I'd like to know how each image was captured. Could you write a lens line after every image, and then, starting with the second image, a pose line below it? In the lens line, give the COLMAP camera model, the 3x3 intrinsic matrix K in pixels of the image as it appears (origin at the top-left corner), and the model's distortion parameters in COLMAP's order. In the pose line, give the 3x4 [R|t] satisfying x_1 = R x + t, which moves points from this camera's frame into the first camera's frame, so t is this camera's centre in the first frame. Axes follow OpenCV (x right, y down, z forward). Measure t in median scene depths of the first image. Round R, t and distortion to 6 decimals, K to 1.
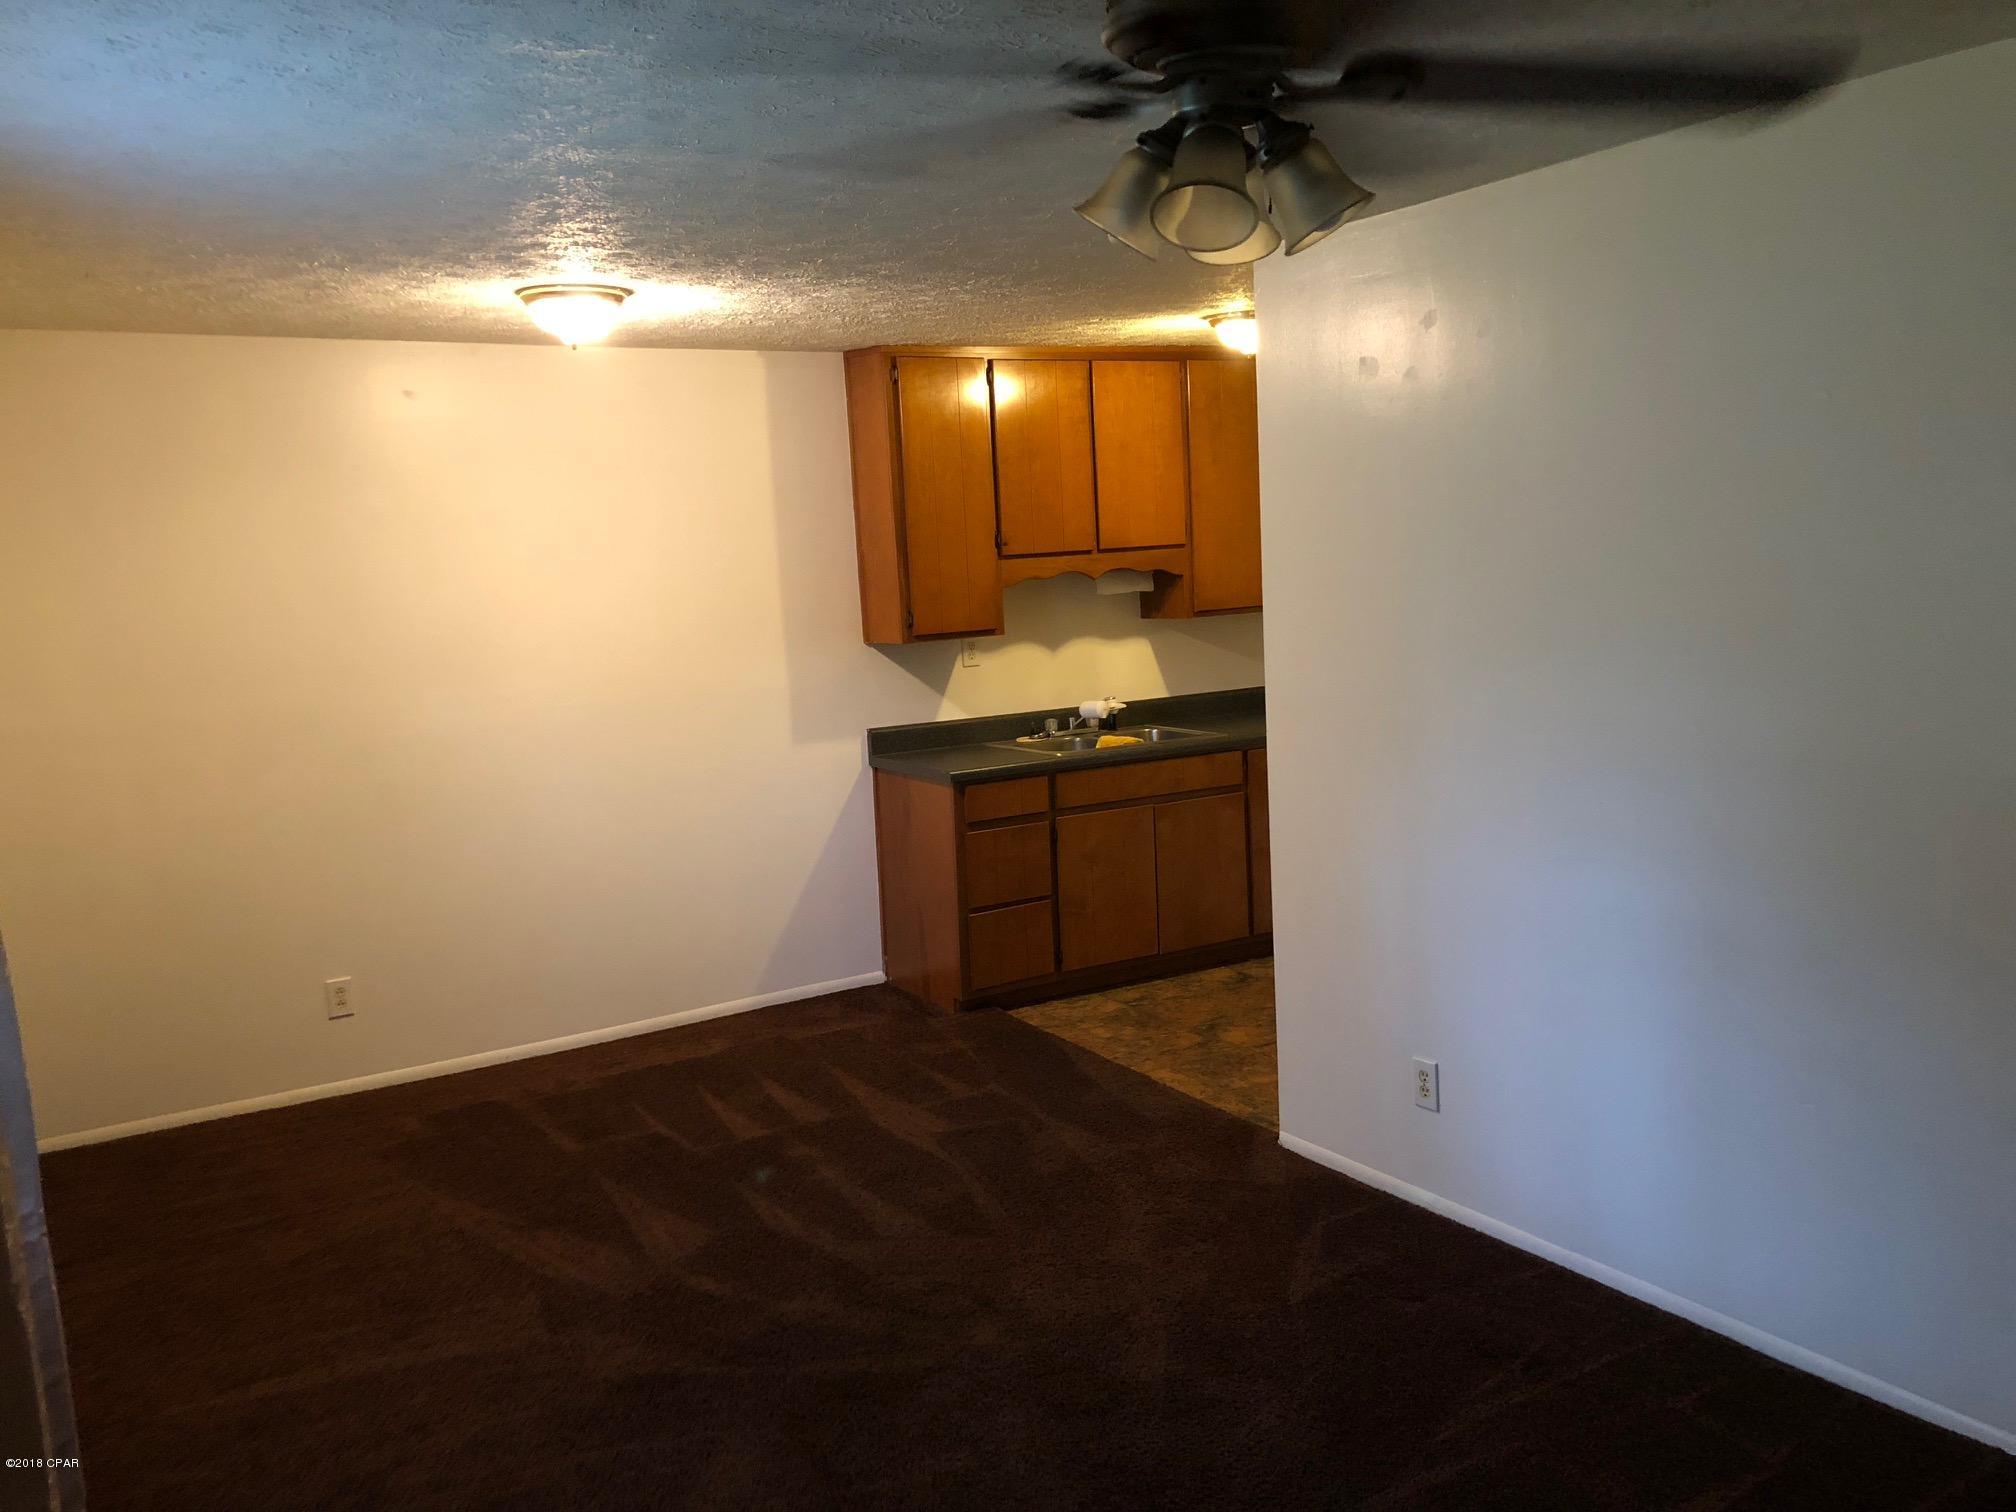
lens RADIAL K [[1636.3, 0, 1011.9], [0, 1636.3, 770.6], [0, 0, 1]] dist [0.002716, -0.007206]
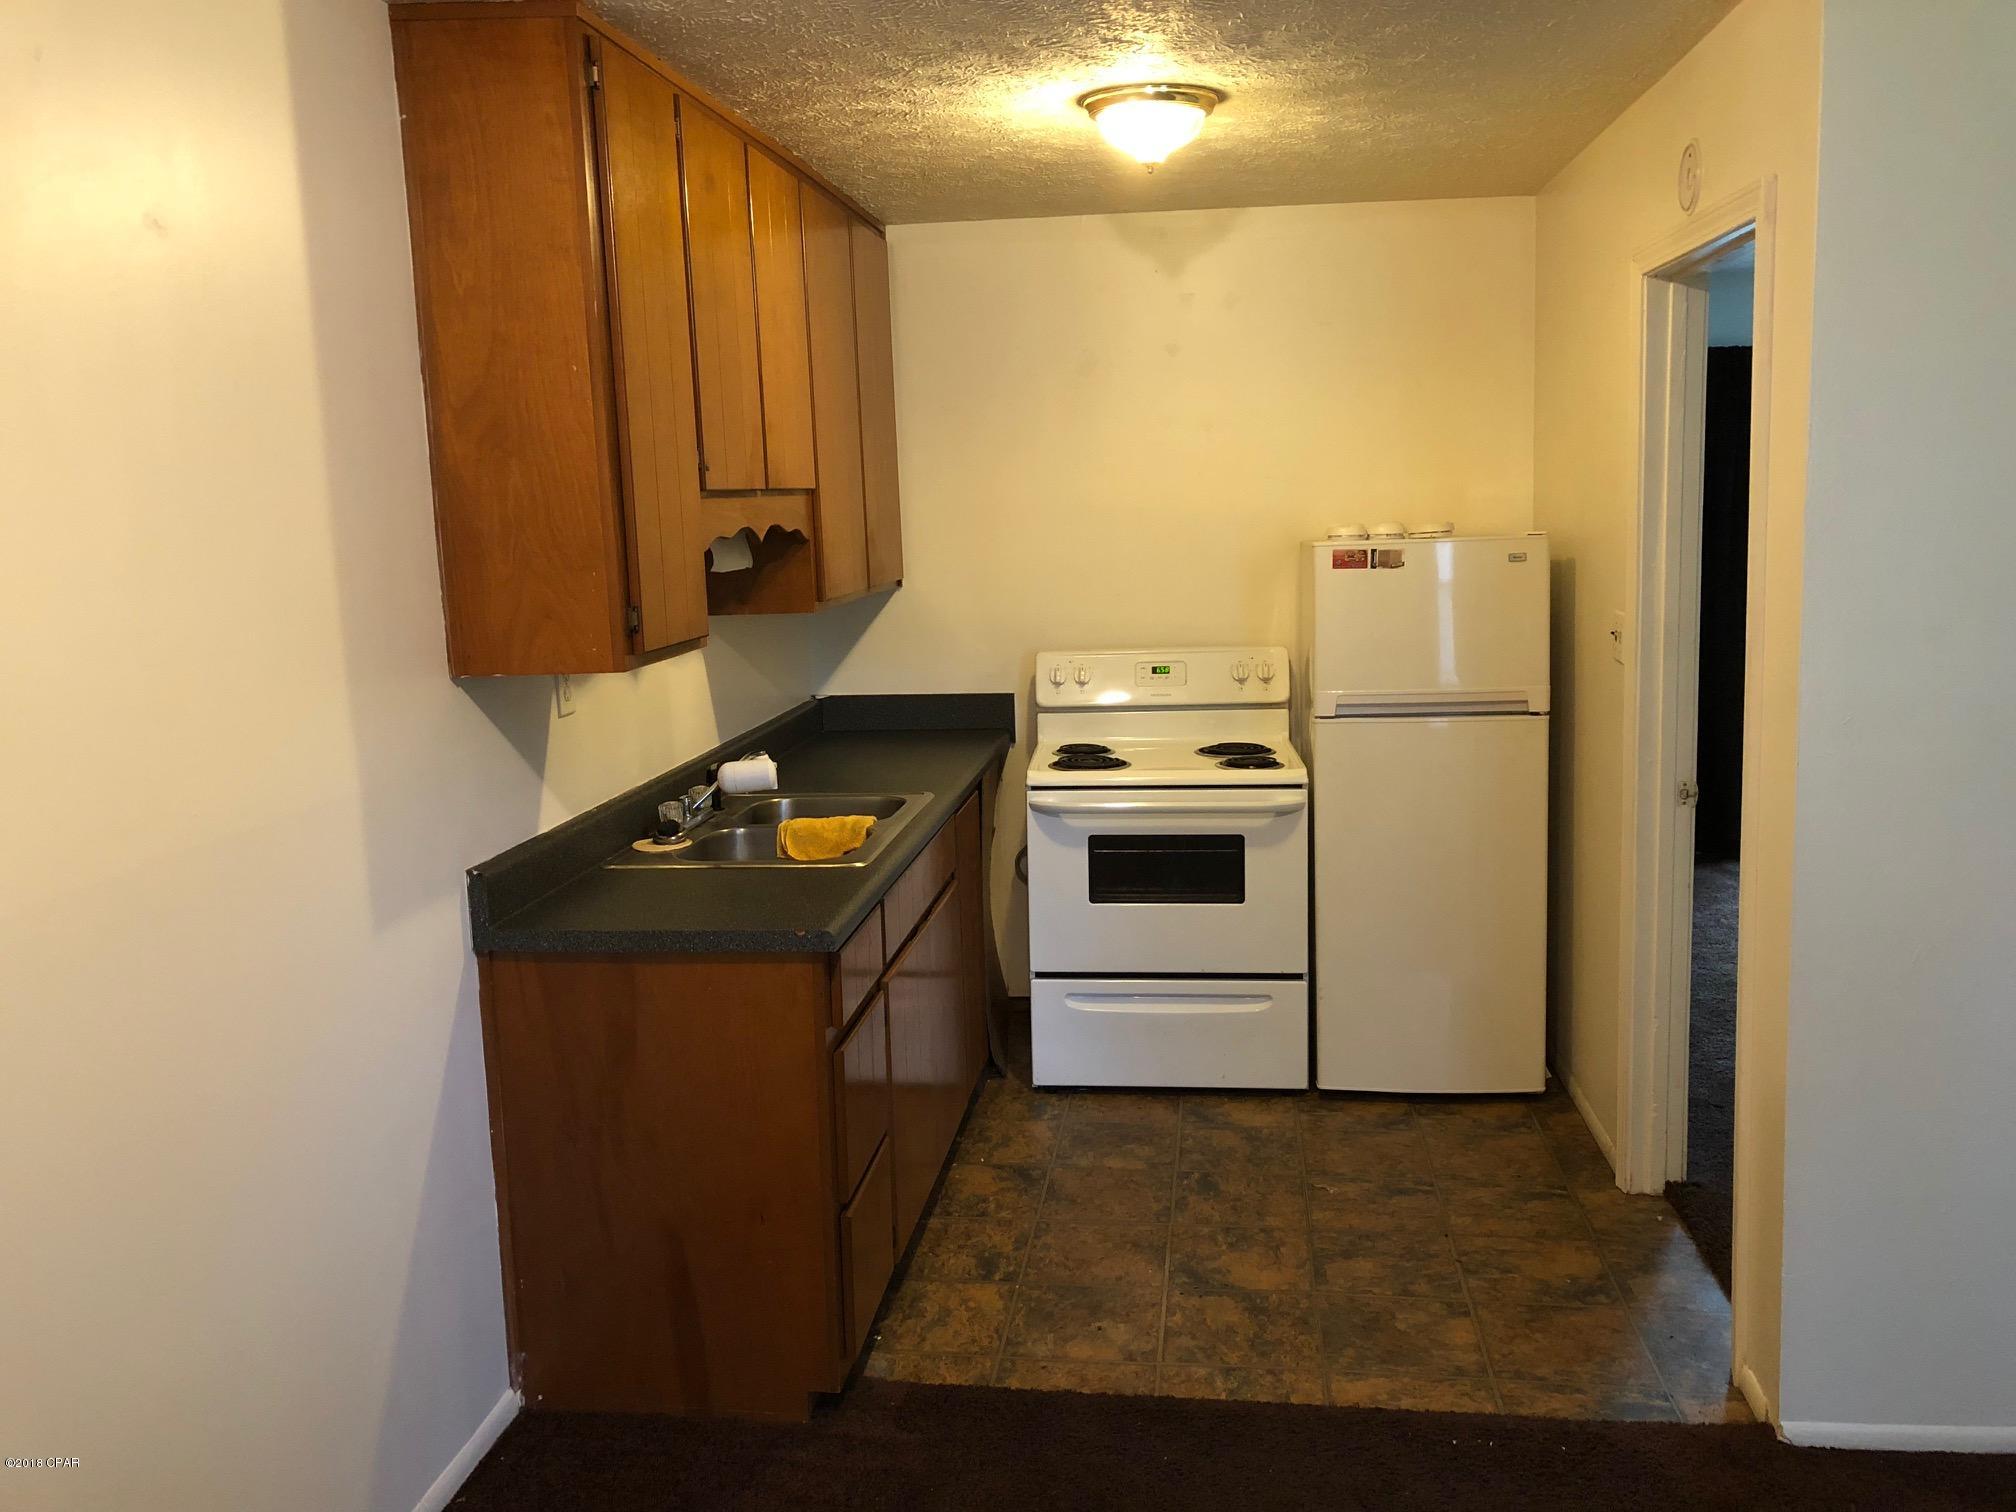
lens RADIAL K [[1636.3, 0, 1008.6], [0, 1636.3, 743.0], [0, 0, 1]] dist [0.002716, -0.007206]
pose [[0.634536, -0.089504, 0.767693, -0.342733], [0.112477, 0.993392, 0.022849, -0.054908], [-0.764665, 0.071849, 0.640410, 0.610716]]
